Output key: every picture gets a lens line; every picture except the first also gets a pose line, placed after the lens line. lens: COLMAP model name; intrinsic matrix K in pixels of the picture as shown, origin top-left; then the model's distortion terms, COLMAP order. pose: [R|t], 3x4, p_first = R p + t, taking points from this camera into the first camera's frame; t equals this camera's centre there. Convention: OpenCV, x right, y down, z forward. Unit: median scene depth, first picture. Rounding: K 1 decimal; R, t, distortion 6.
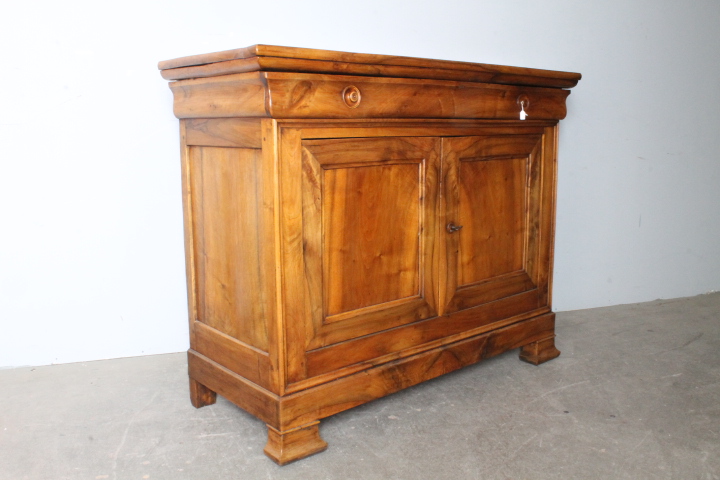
lens RADIAL K [[678.6, 0, 365.1], [0, 678.6, 229.9], [0, 0, 1]] dist [-0.100098, 0.000000]
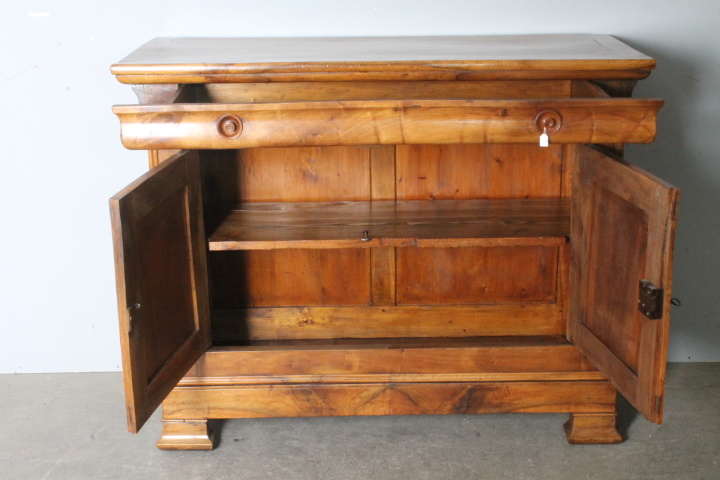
lens RADIAL K [[1134.4, 0, 369.7], [0, 1134.4, 247.9], [0, 0, 1]] dist [-0.005809, 0.000000]
pose [[0.766383, 0.182780, -0.615832, 1.007364], [-0.093780, 0.980230, 0.174228, -0.259560], [0.635502, -0.075773, 0.768372, -0.118492]]
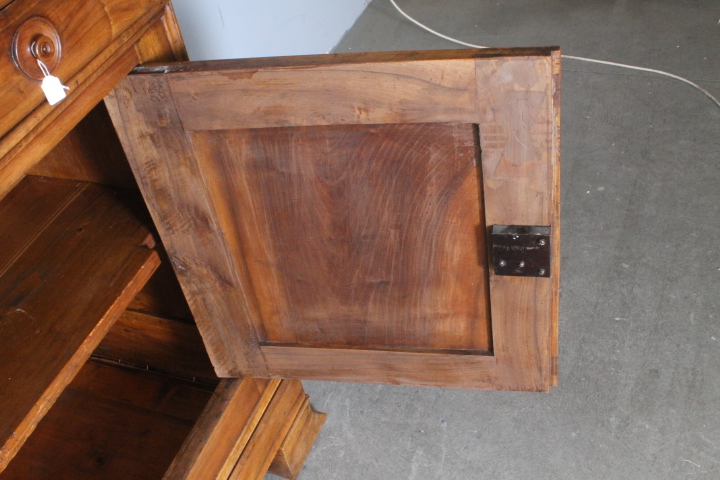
lens RADIAL K [[823.9, 0, 360.3], [0, 823.9, 237.0], [0, 0, 1]] dist [-0.049020, 0.000000]
pose [[0.869953, -0.407896, 0.277133, 0.250094], [0.218408, 0.822559, 0.525066, -0.306869], [-0.442131, -0.396254, 0.804676, 0.691090]]
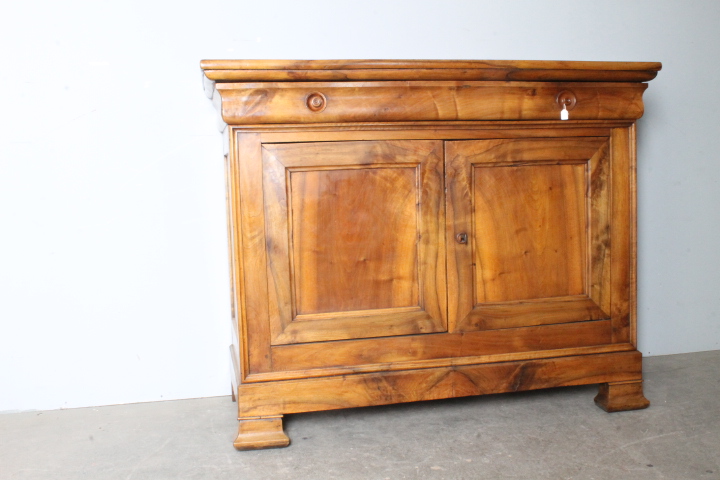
lens RADIAL K [[783.1, 0, 365.4], [0, 783.1, 233.2], [0, 0, 1]] dist [-0.082527, 0.000000]
pose [[0.877382, 0.017239, -0.479483, 0.548950], [-0.050343, 0.997146, -0.056269, 0.060223], [0.477144, 0.073508, 0.875745, -0.003425]]
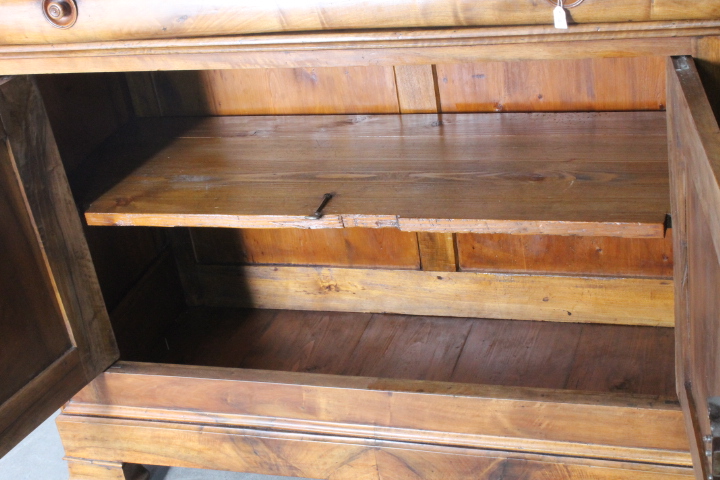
lens RADIAL K [[1191.0, 0, 359.7], [0, 1191.0, 243.6], [0, 0, 1]] dist [0.016466, 0.000000]
pose [[0.517674, 0.335687, -0.786974, 0.836367], [0.002127, 0.919307, 0.393534, -0.355062], [0.855575, -0.205397, 0.475188, 0.612109]]
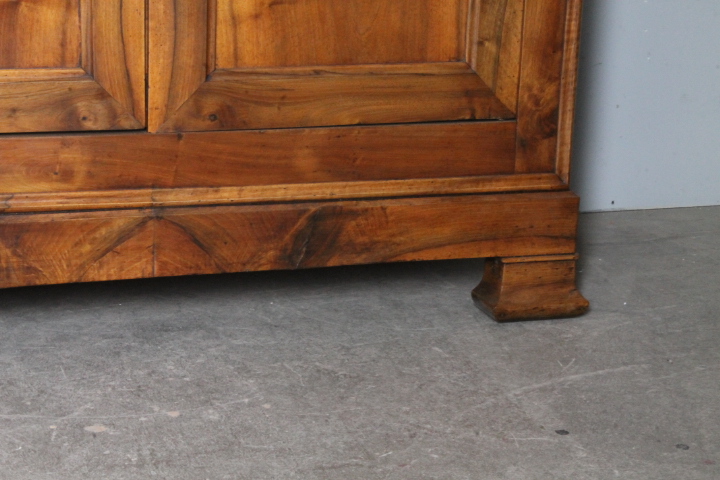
lens RADIAL K [[1768.2, 0, 376.4], [0, 1768.2, 233.4], [0, 0, 1]] dist [0.096667, 0.000000]
pose [[0.943109, 0.122350, -0.309152, 0.608536], [-0.097129, 0.990655, 0.095756, 0.075910], [0.317979, -0.060280, 0.946180, 0.029363]]
